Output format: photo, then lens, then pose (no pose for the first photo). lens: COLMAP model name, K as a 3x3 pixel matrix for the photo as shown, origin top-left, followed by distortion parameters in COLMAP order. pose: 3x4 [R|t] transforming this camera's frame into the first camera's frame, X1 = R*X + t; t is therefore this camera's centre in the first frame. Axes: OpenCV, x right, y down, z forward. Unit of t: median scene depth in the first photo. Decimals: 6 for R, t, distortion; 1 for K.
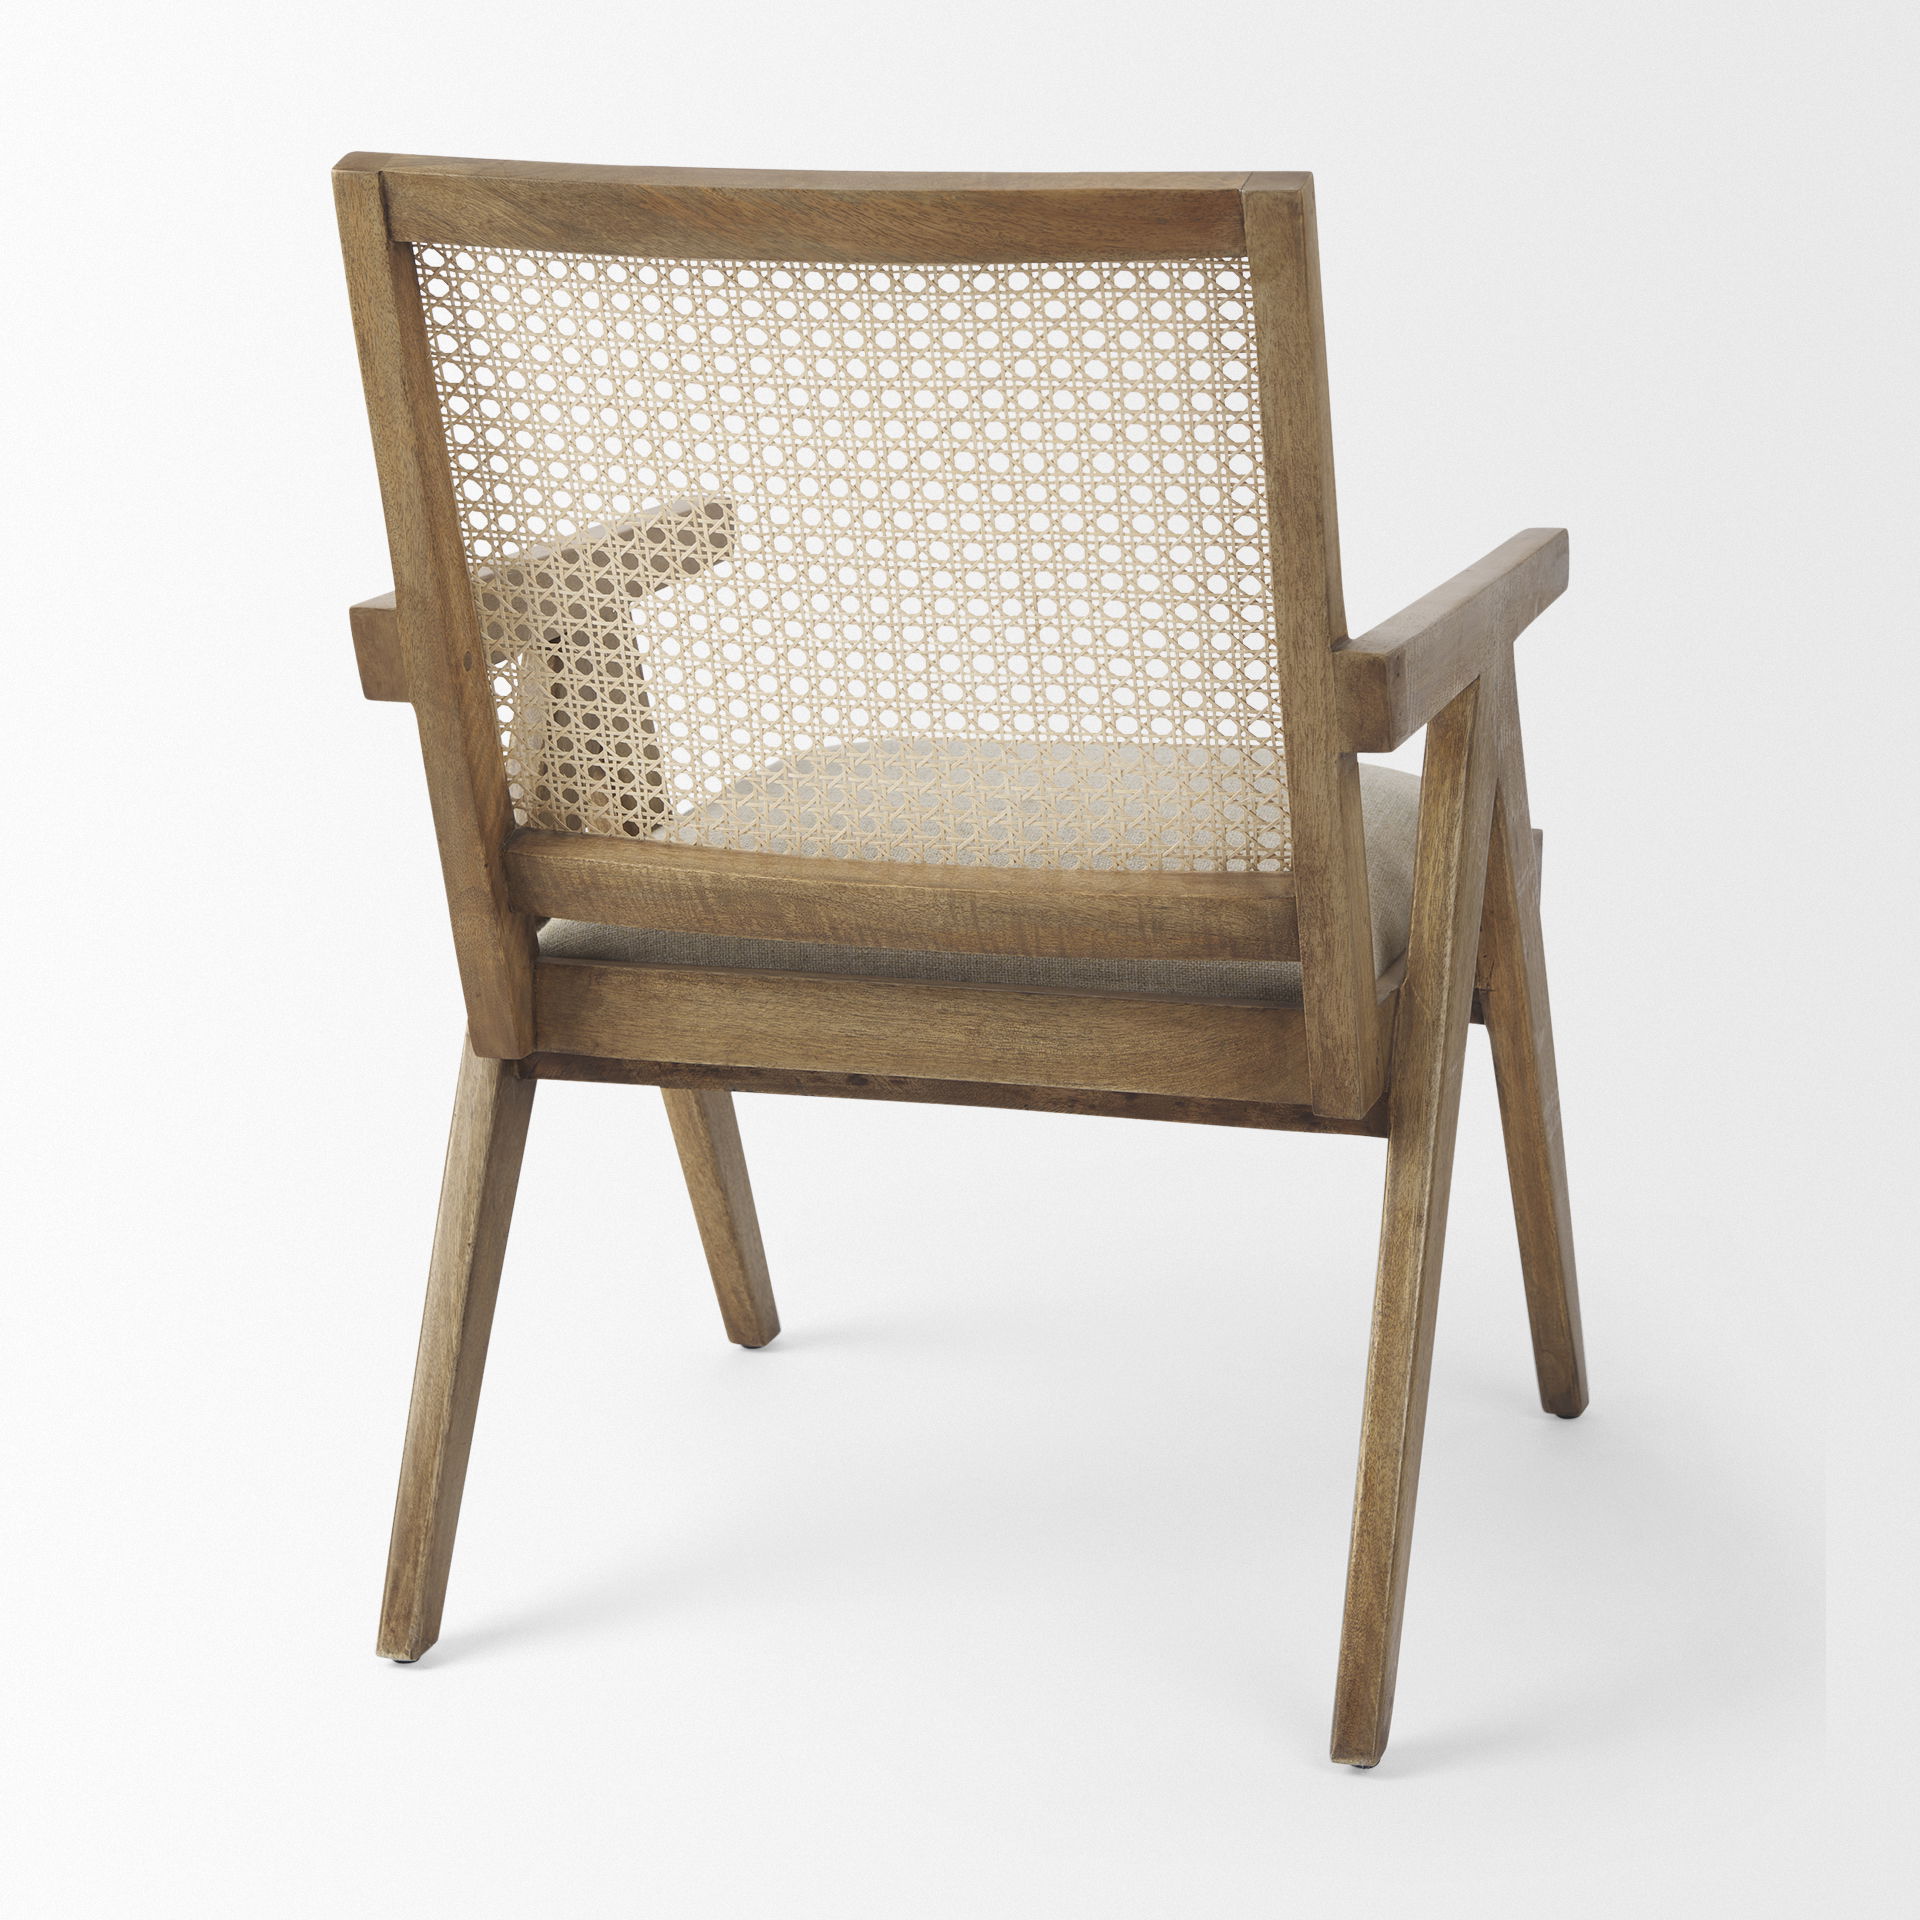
lens RADIAL K [[5511.1, 0, 960.0], [0, 5511.1, 960.0], [0, 0, 1]] dist [-0.046476, 0.171238]
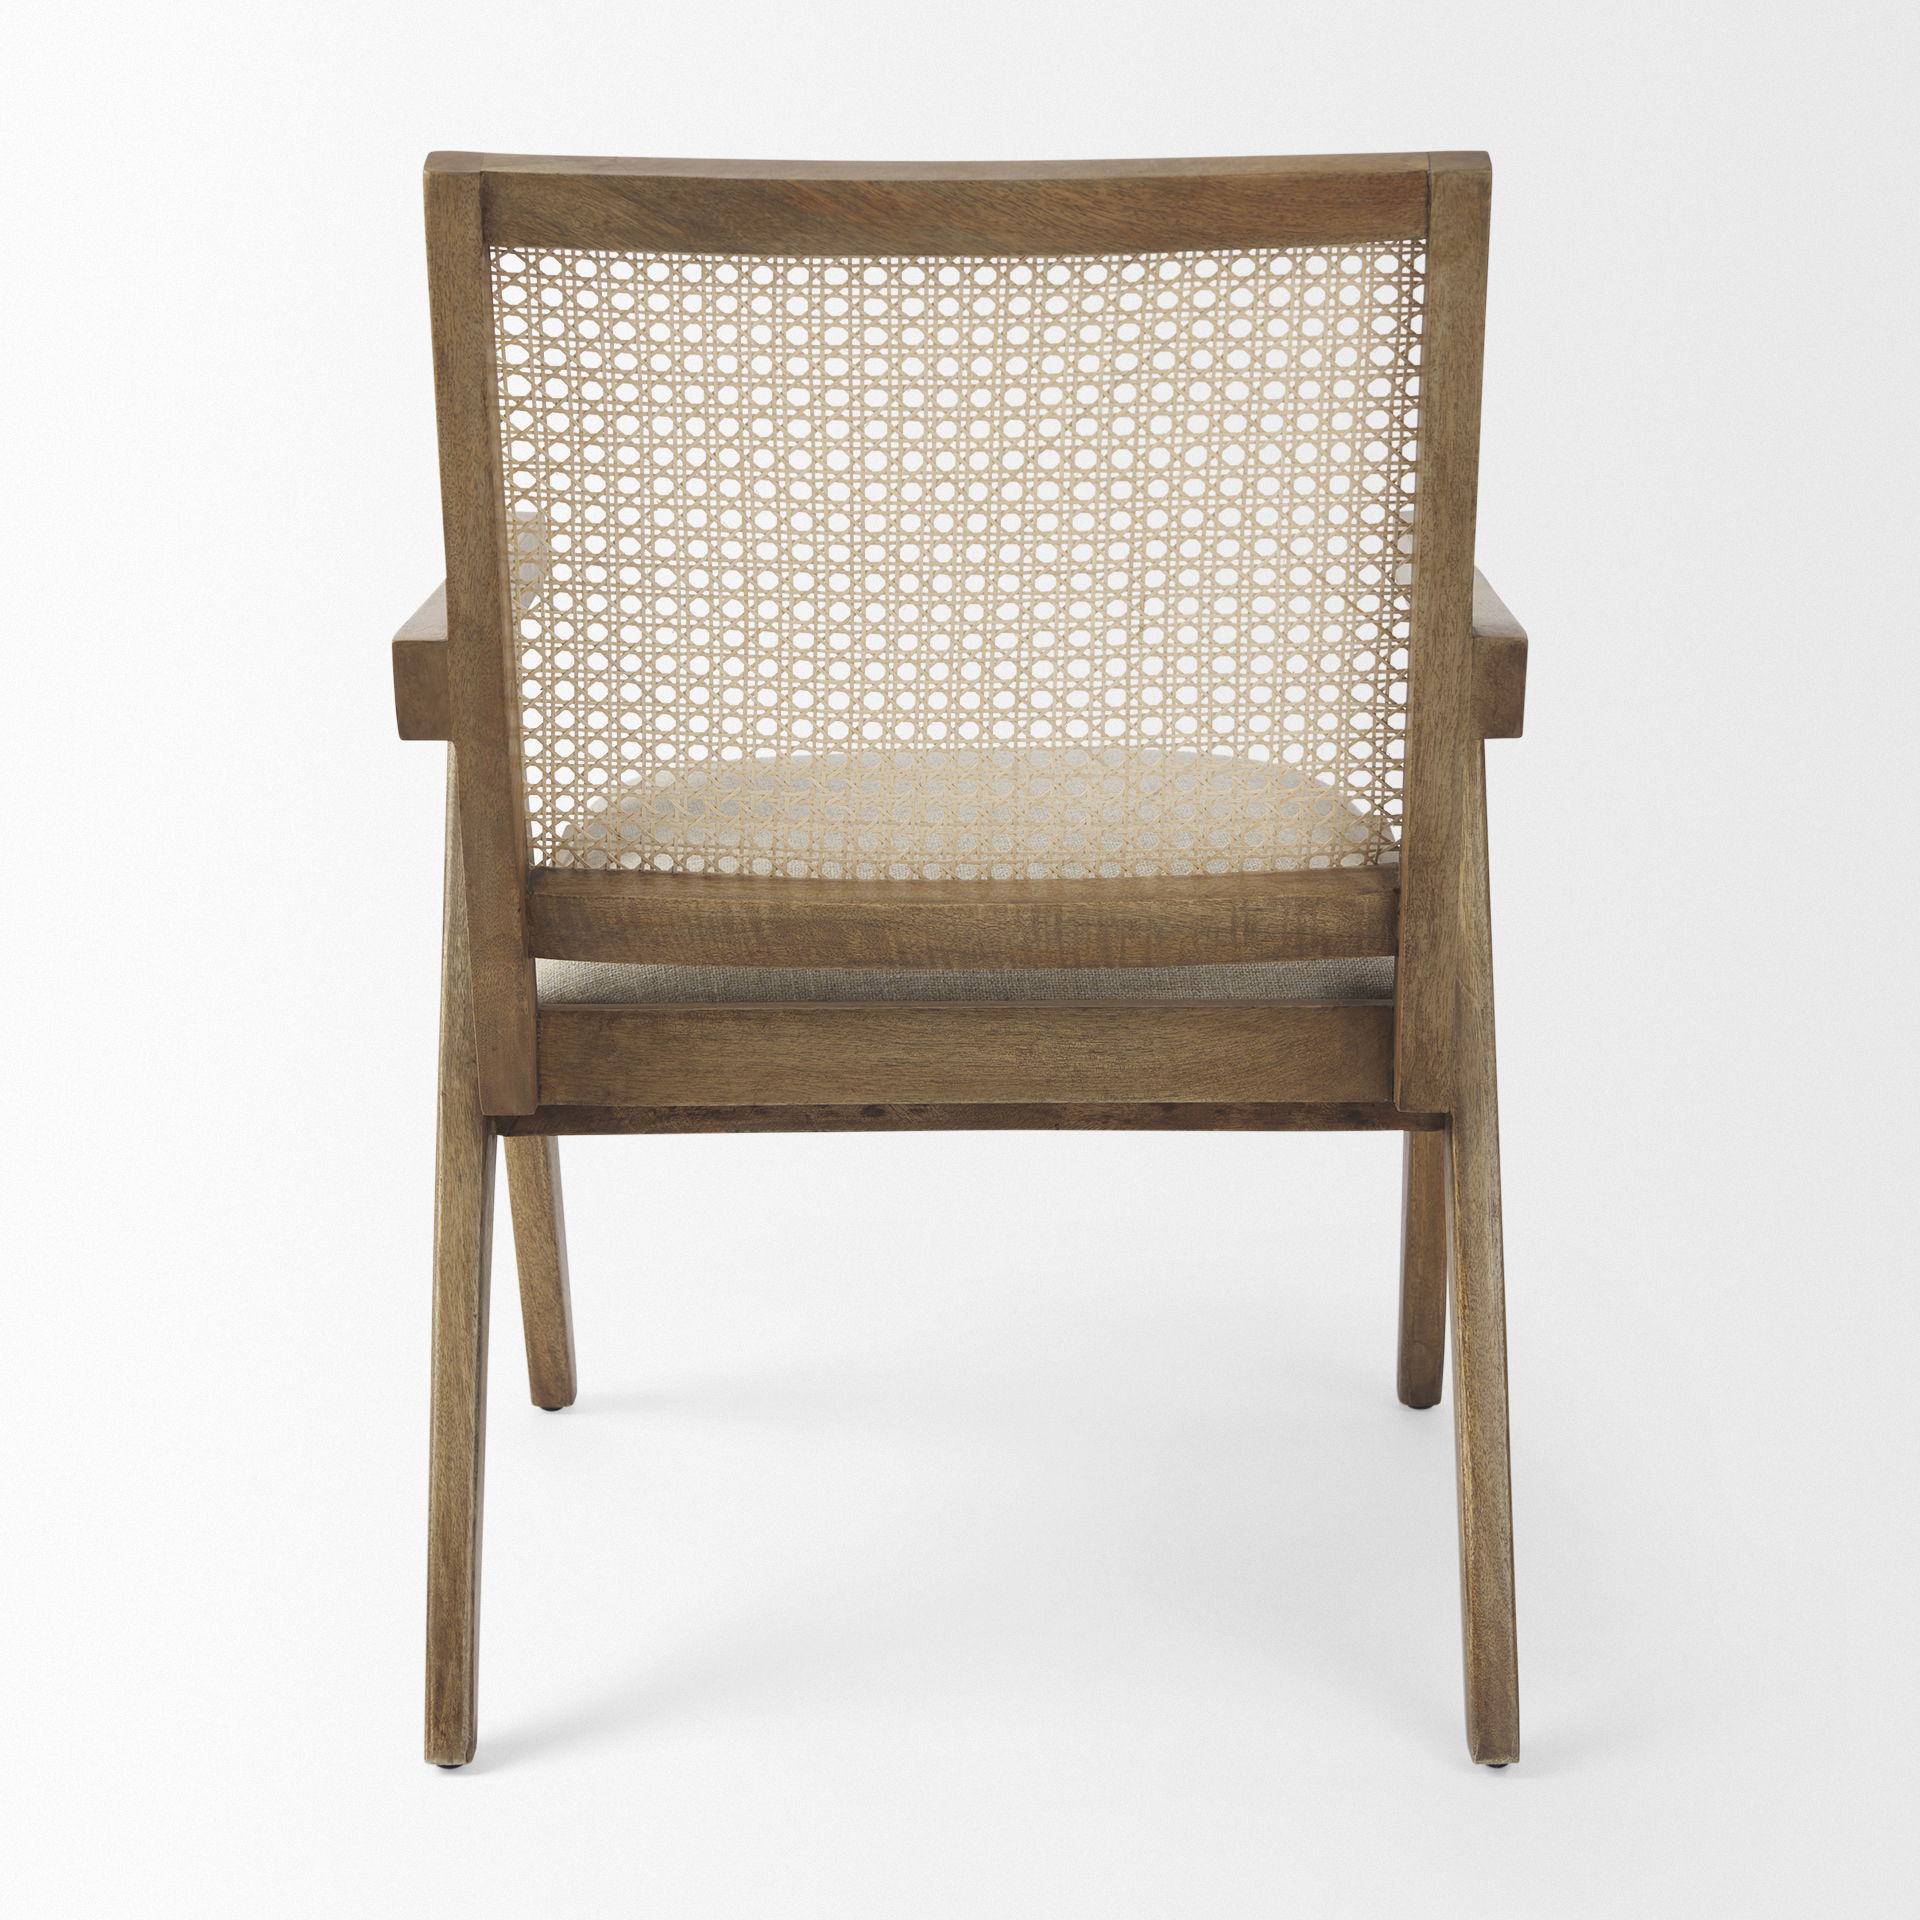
lens RADIAL K [[5649.5, 0, 960.0], [0, 5649.5, 960.0], [0, 0, 1]] dist [-0.048678, -0.240670]
pose [[0.952793, -0.062525, 0.297111, -0.313263], [0.063723, 0.997952, 0.005663, -0.009654], [-0.296857, 0.013537, 0.954826, 0.061043]]
